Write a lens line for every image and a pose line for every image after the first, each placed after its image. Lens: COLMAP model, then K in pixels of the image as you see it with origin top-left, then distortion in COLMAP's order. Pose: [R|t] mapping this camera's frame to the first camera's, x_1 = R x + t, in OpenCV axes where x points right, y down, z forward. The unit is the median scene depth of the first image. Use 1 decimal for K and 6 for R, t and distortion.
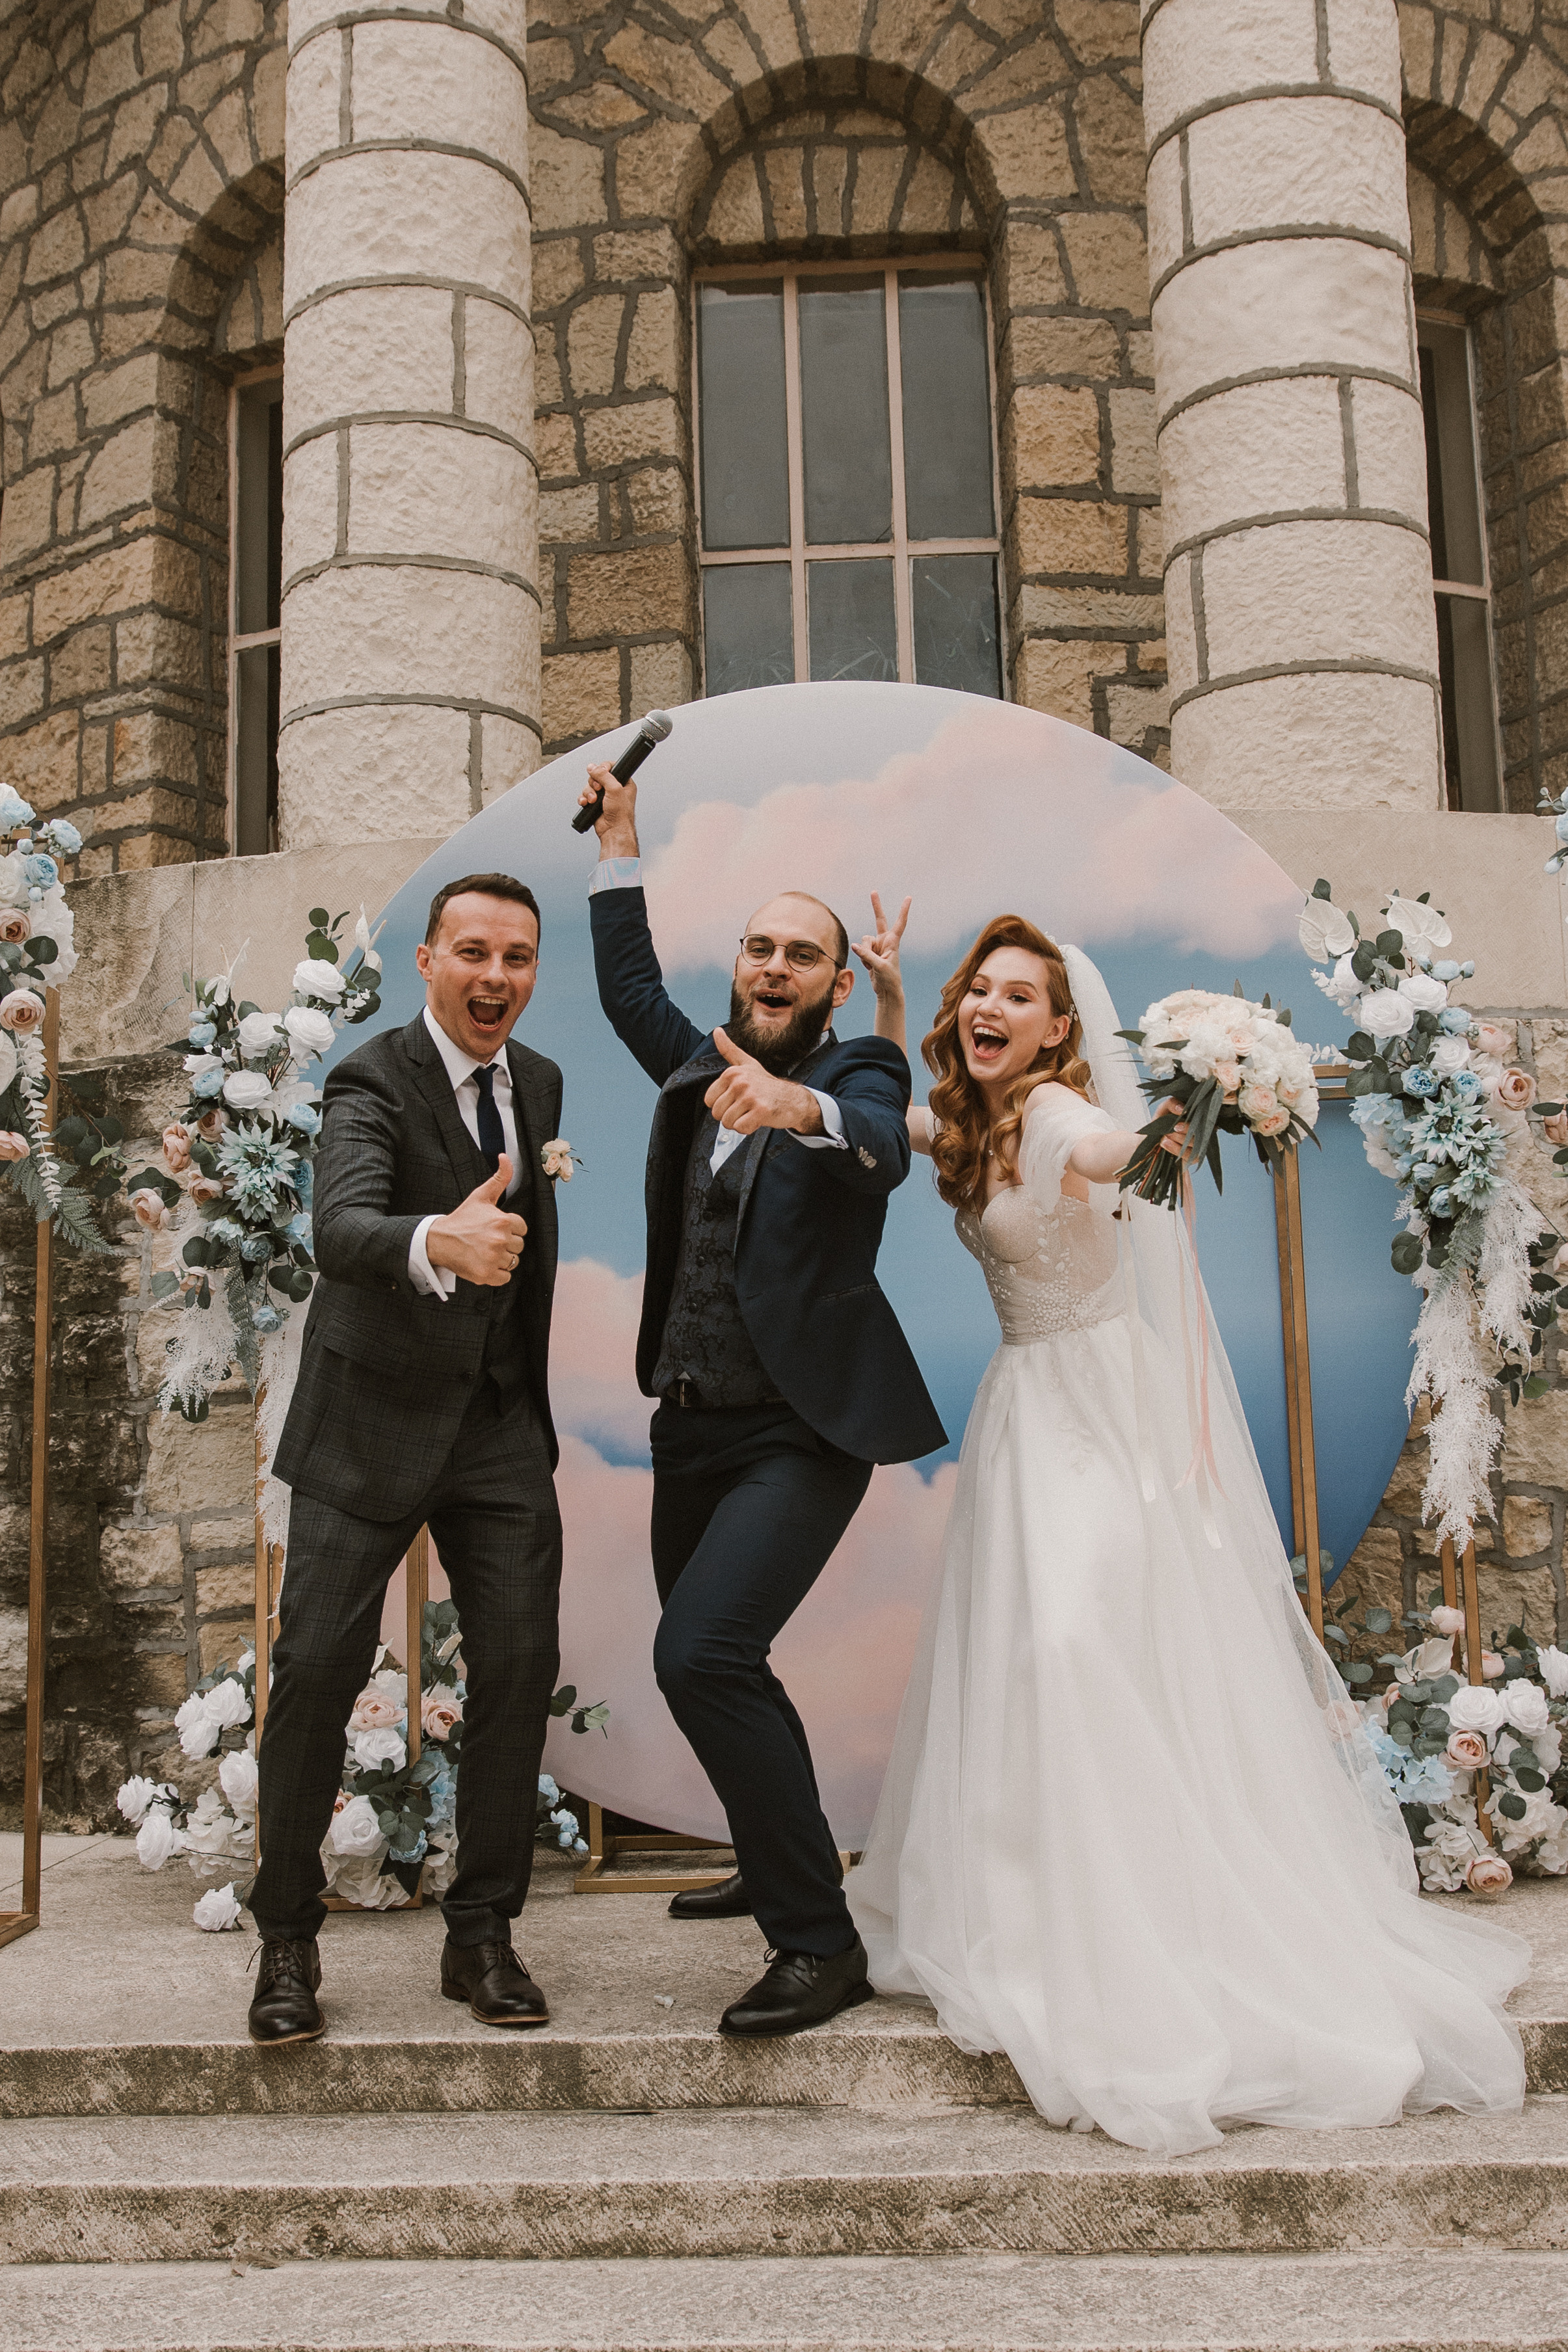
lens RADIAL K [[2341.3, 0, 755.9], [0, 2341.3, 1178.2], [0, 0, 1]] dist [-0.043852, 0.095247]
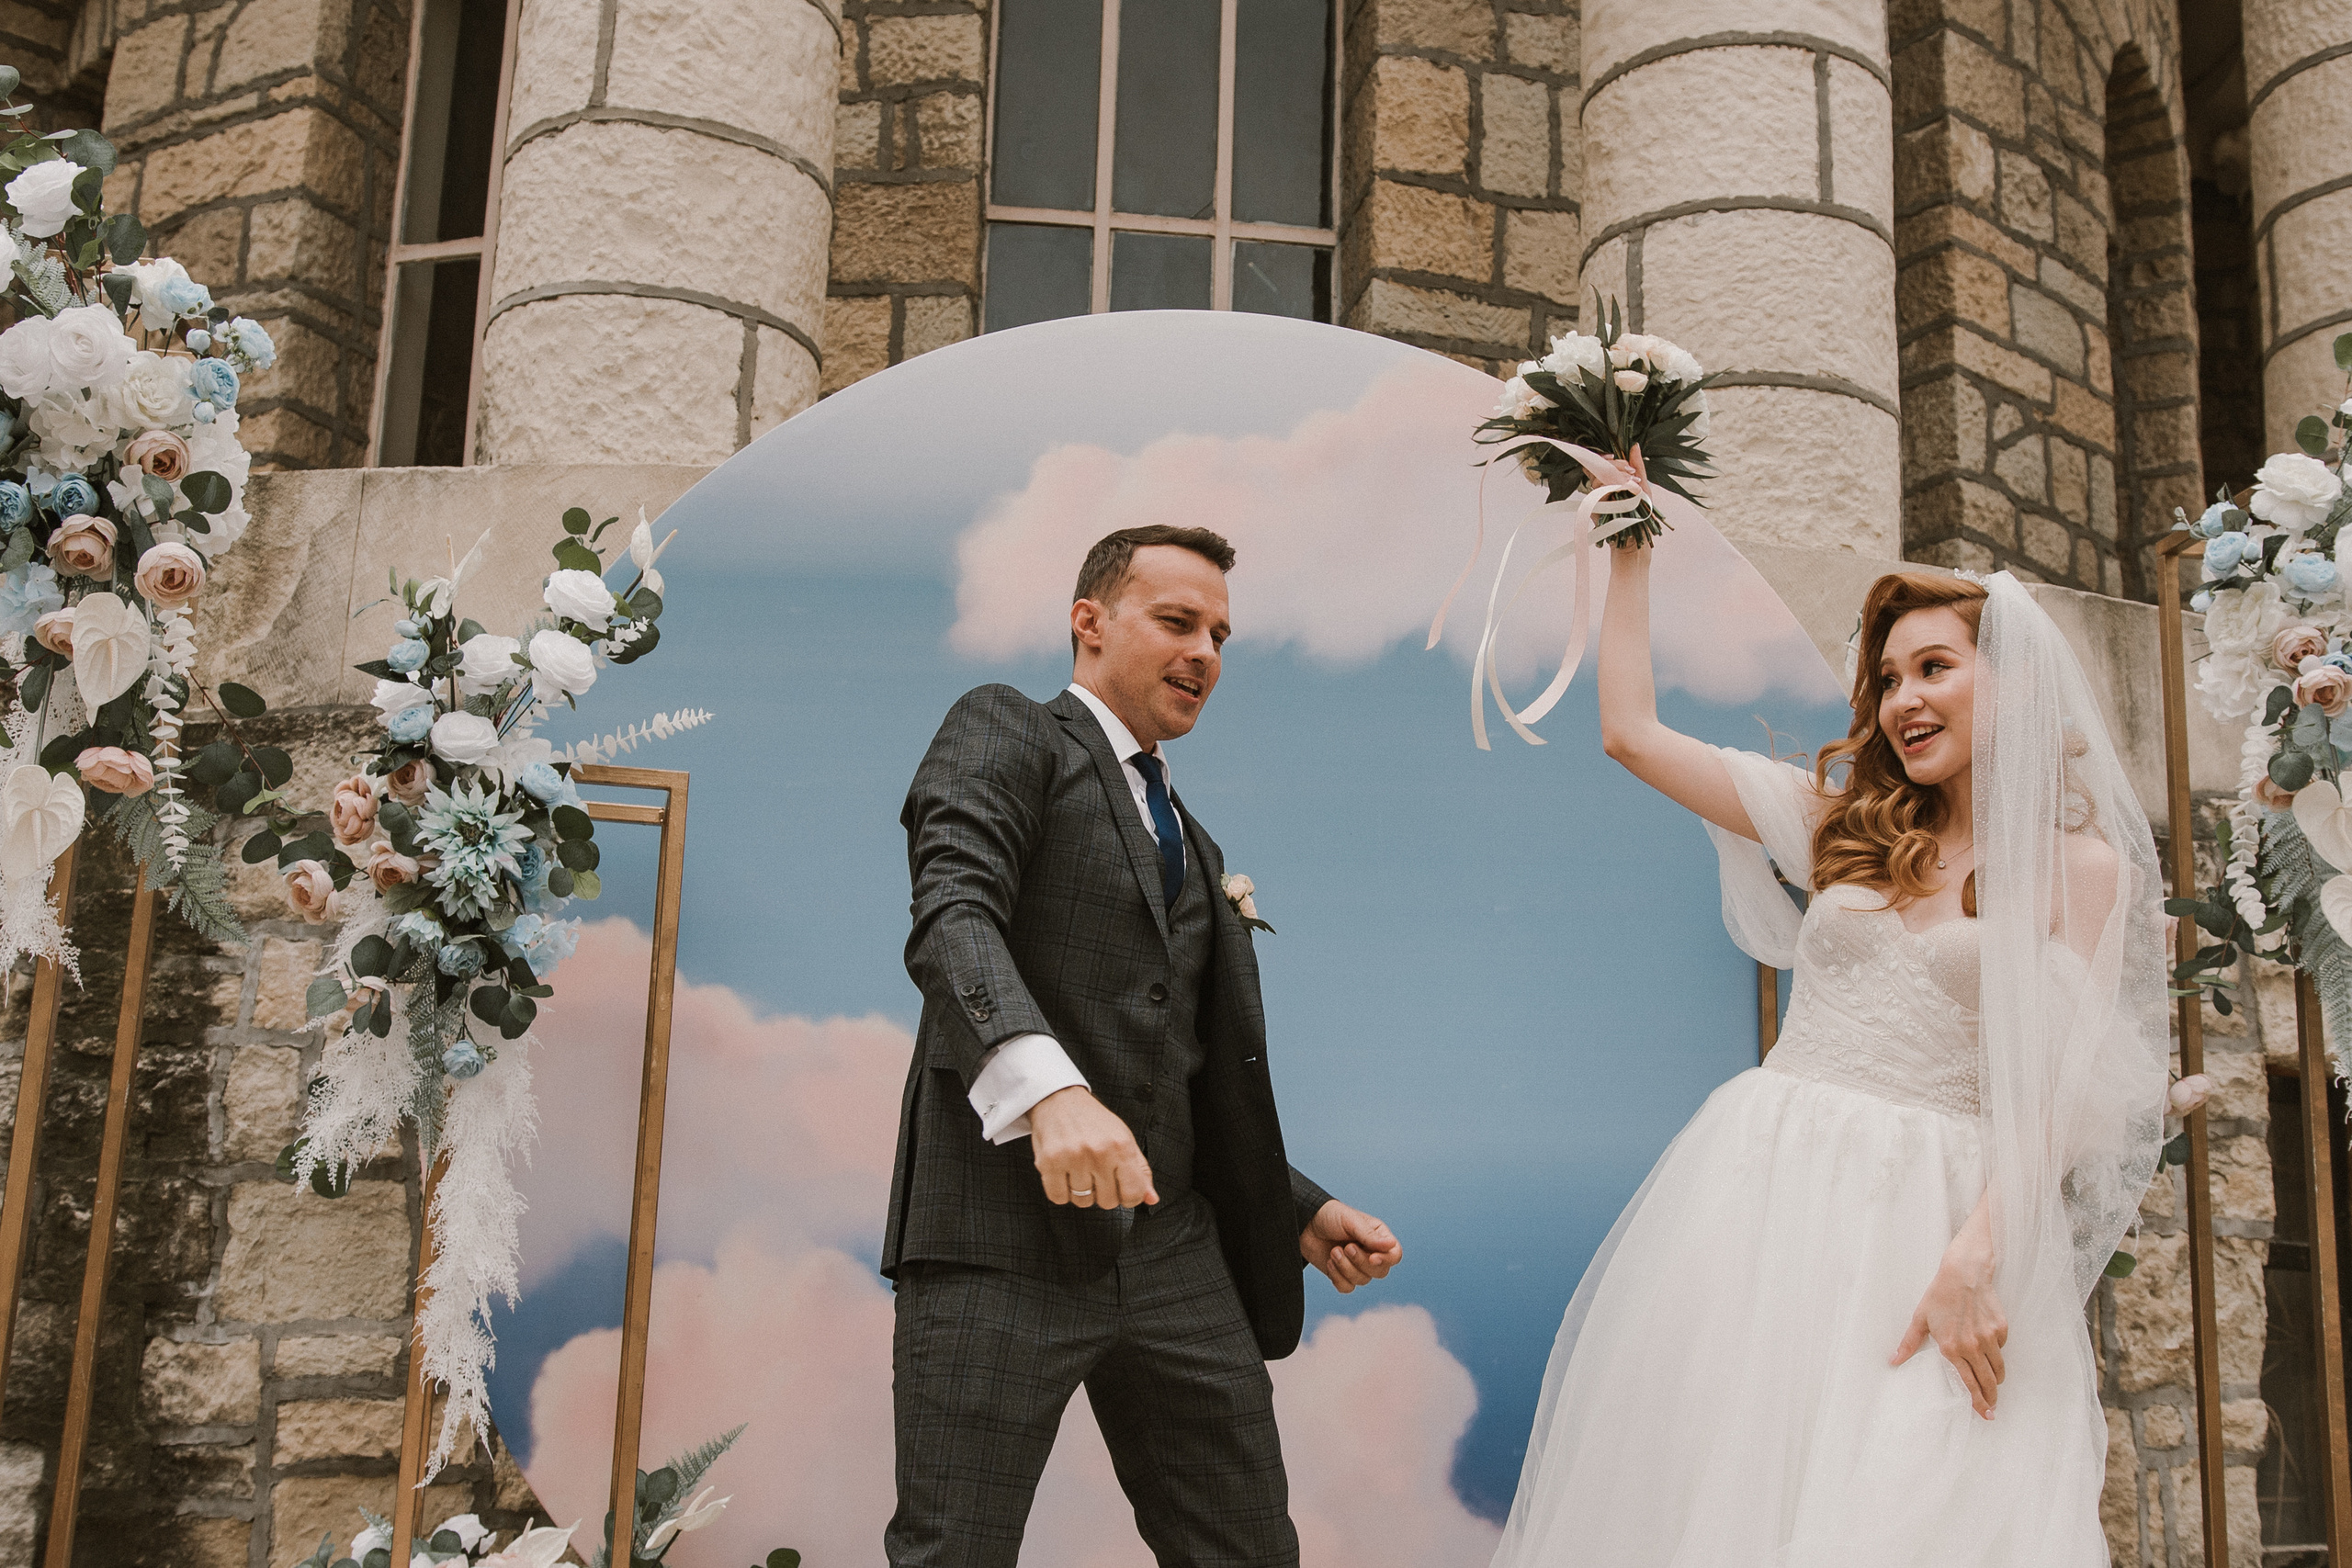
lens RADIAL K [[2416.4, 0, 1177.5], [0, 2416.4, 817.9], [0, 0, 1]] dist [-0.031537, 0.096195]
pose [[0.985007, 0.087128, 0.148895, -0.080273], [-0.075599, 0.993809, -0.081420, 0.022128], [-0.155067, 0.068943, 0.985495, 0.173483]]
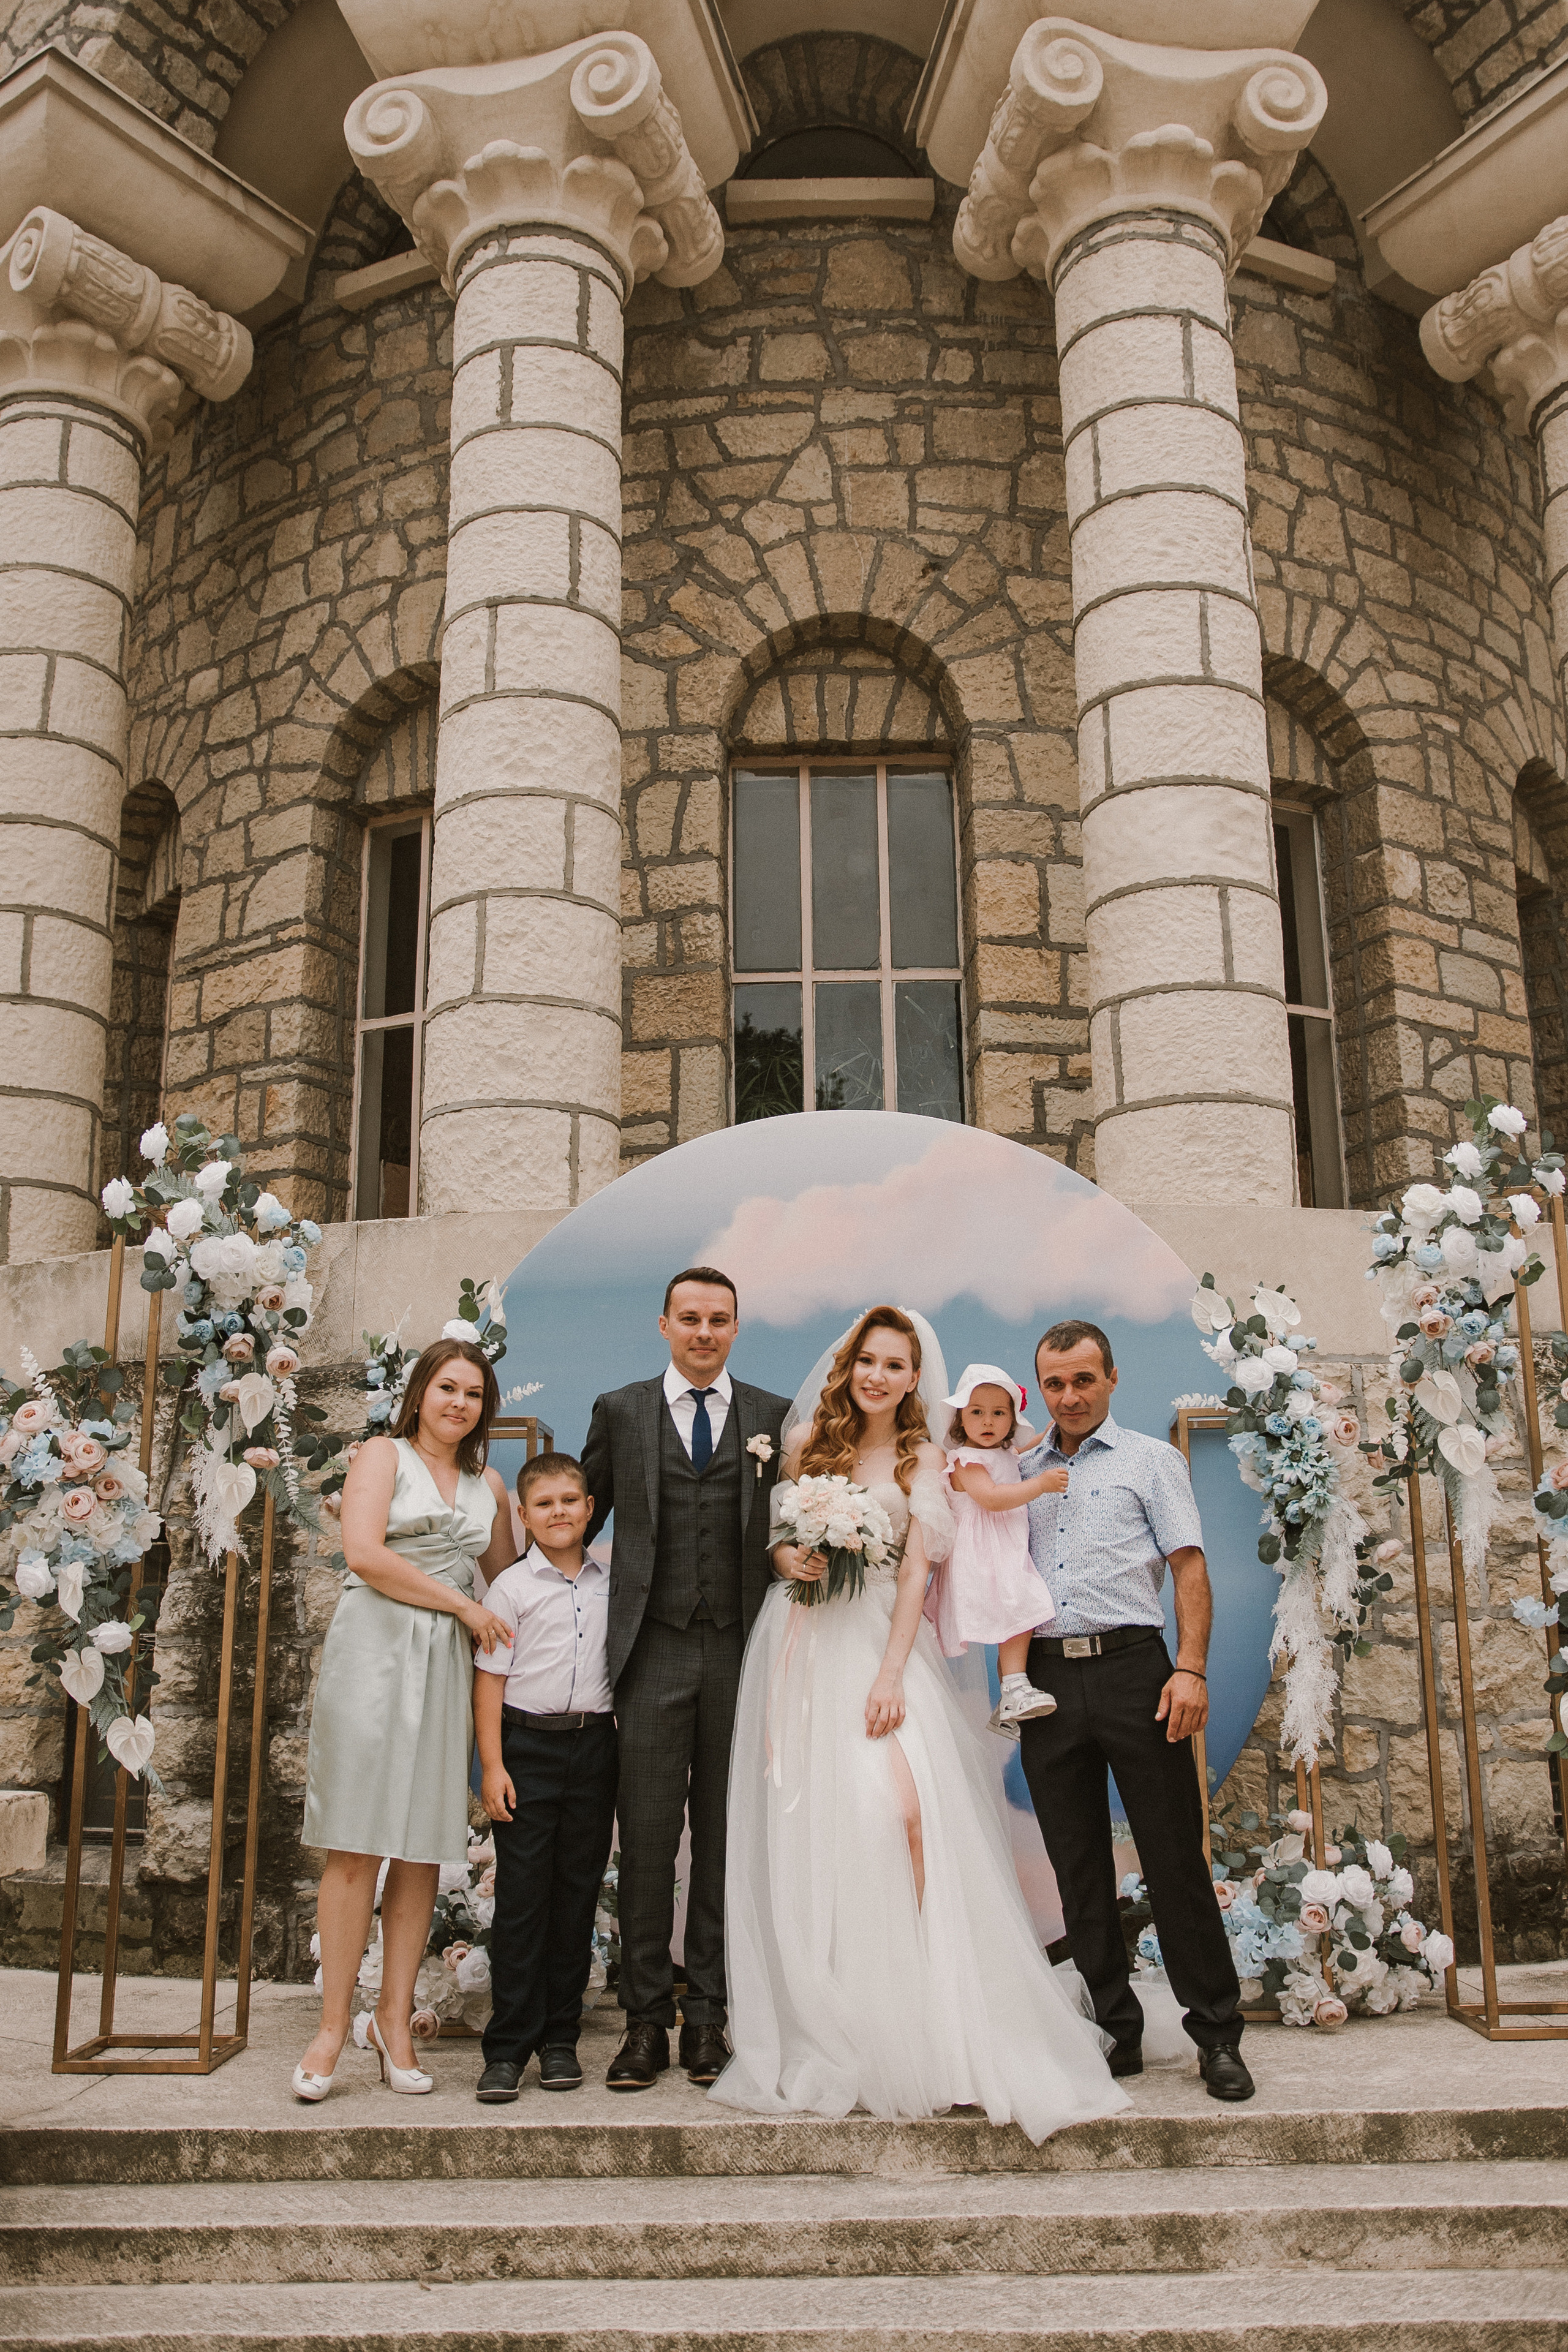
lens RADIAL K [[2074.9, 0, 793.1], [0, 2074.9, 1183.3], [0, 0, 1]] dist [-0.059154, 0.085602]
pose [[0.998938, 0.022781, 0.040043, -0.040341], [-0.018271, 0.993807, -0.109611, -0.031226], [-0.042292, 0.108763, 0.993168, -0.161143]]
